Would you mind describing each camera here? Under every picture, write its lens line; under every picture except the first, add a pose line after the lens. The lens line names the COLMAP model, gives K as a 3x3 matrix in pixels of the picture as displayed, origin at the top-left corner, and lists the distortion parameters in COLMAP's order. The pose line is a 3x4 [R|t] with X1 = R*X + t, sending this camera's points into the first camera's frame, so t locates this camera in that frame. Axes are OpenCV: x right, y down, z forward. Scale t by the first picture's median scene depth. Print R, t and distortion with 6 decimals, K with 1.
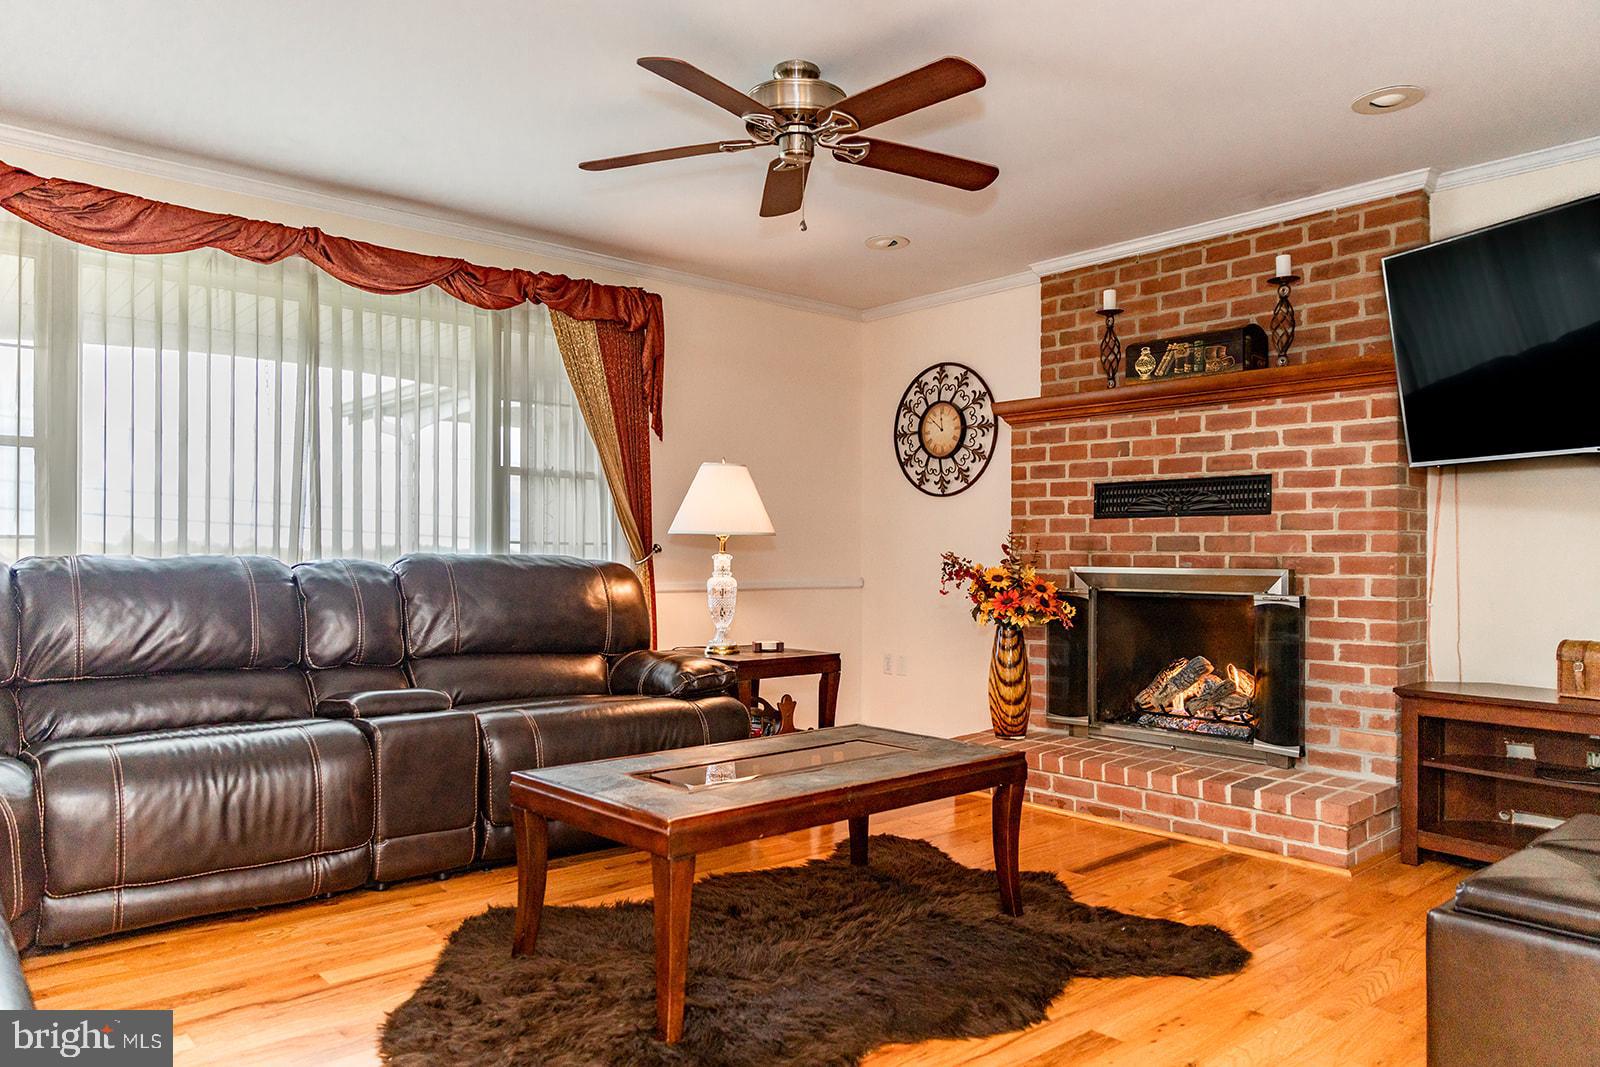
lens RADIAL K [[1105.7, 0, 800.0], [0, 1105.7, 533.5], [0, 0, 1]] dist [0.001506, -0.000584]
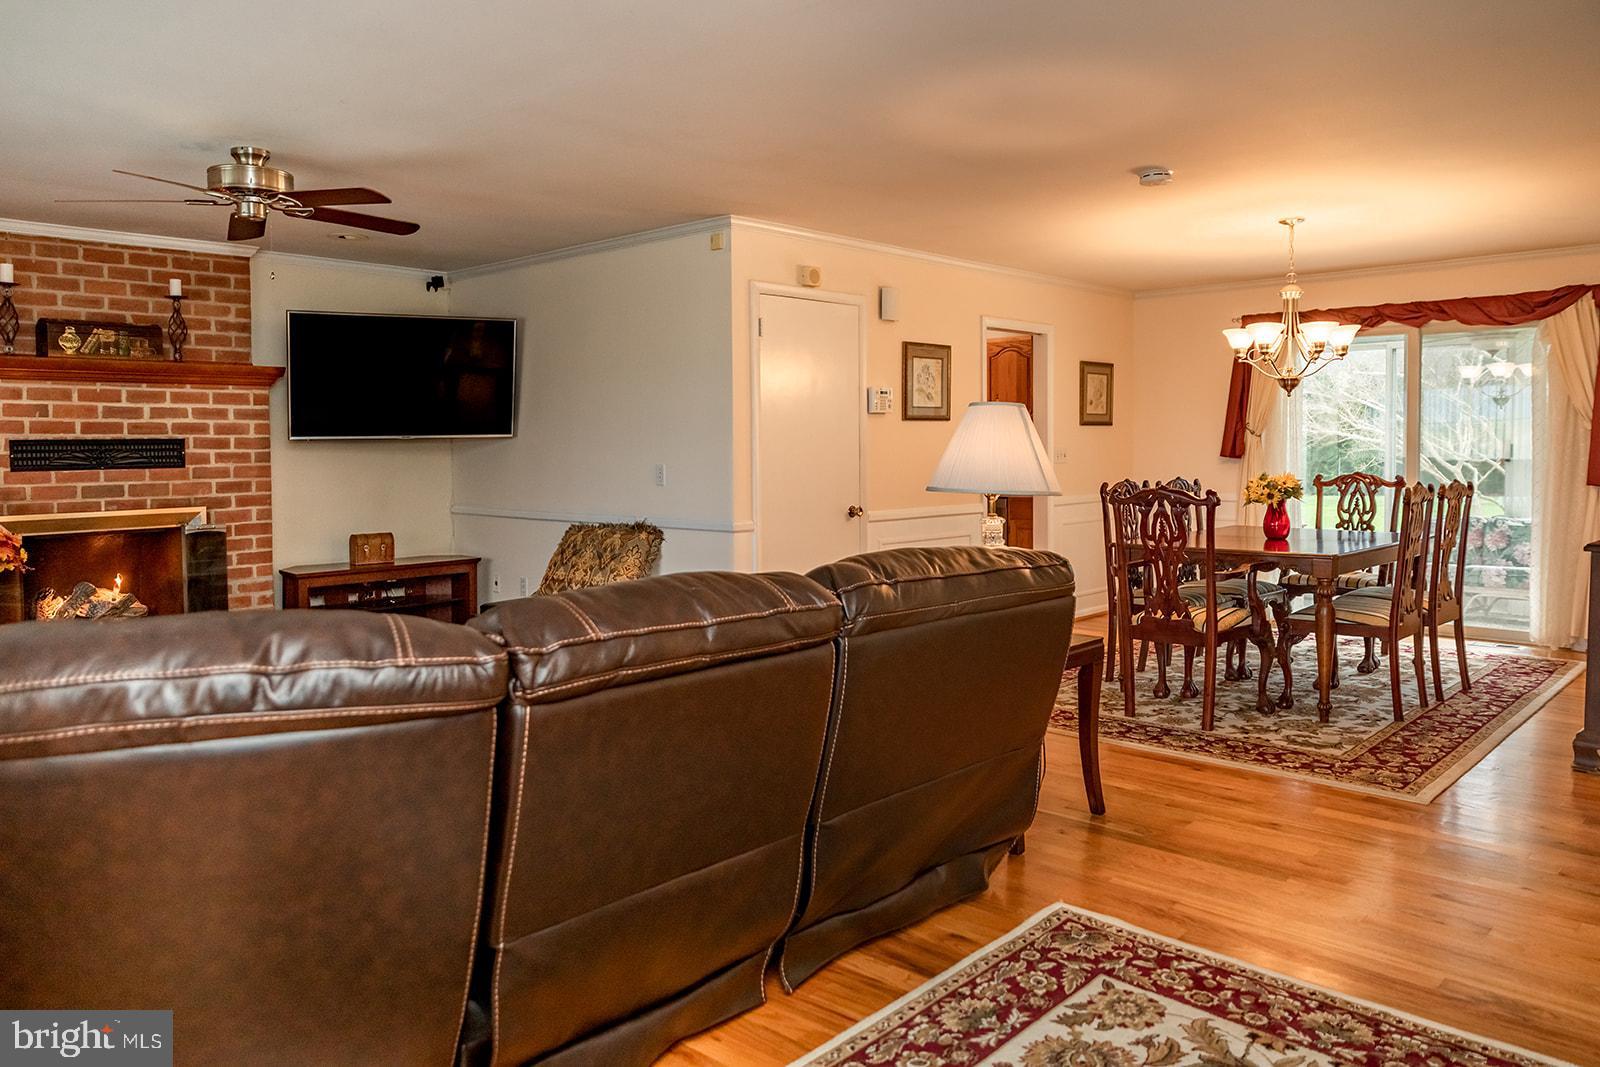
lens RADIAL K [[1141.6, 0, 860.3], [0, 1141.6, 476.1], [0, 0, 1]] dist [0.003823, 0.000242]
pose [[-0.160144, -0.032468, 0.986559, -1.035259], [-0.009291, 0.999464, 0.031385, -0.054863], [-0.987050, -0.004140, -0.160360, 0.361244]]
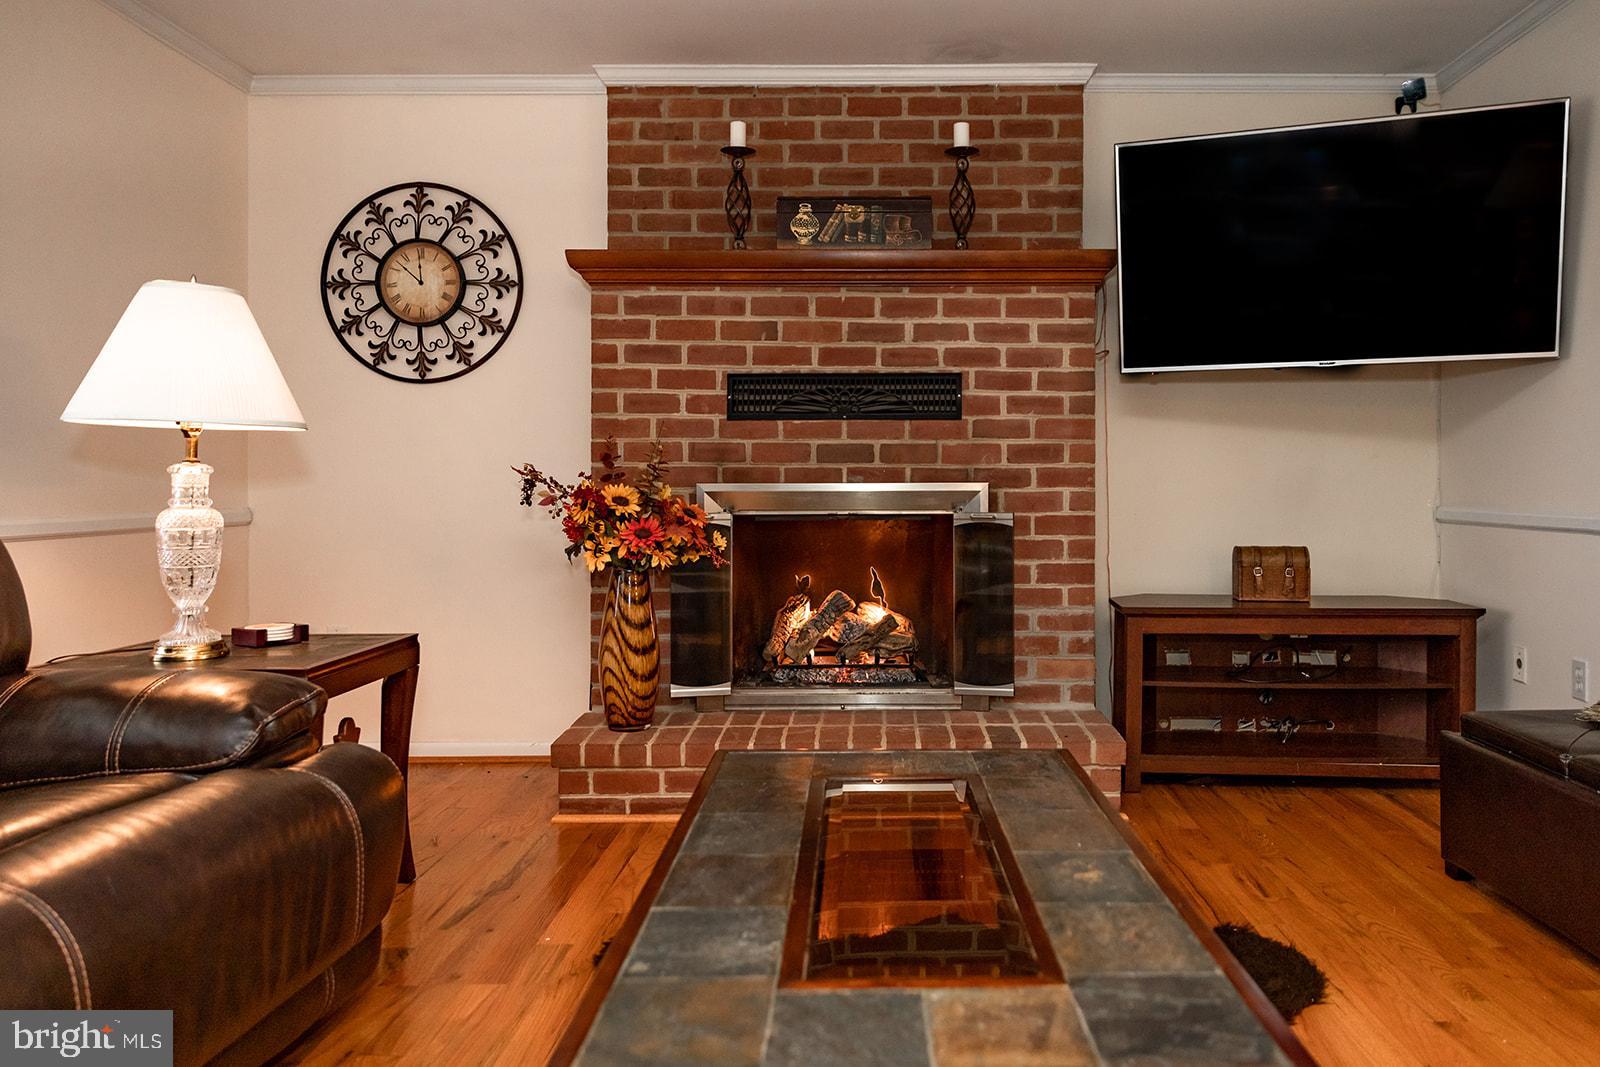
lens RADIAL K [[1141.6, 0, 860.3], [0, 1141.6, 476.1], [0, 0, 1]] dist [0.003823, 0.000242]
pose [[0.654430, -0.001608, 0.756121, -0.276167], [-0.009025, 0.999910, 0.009938, 0.017094], [-0.756068, -0.013327, 0.654357, 0.436769]]
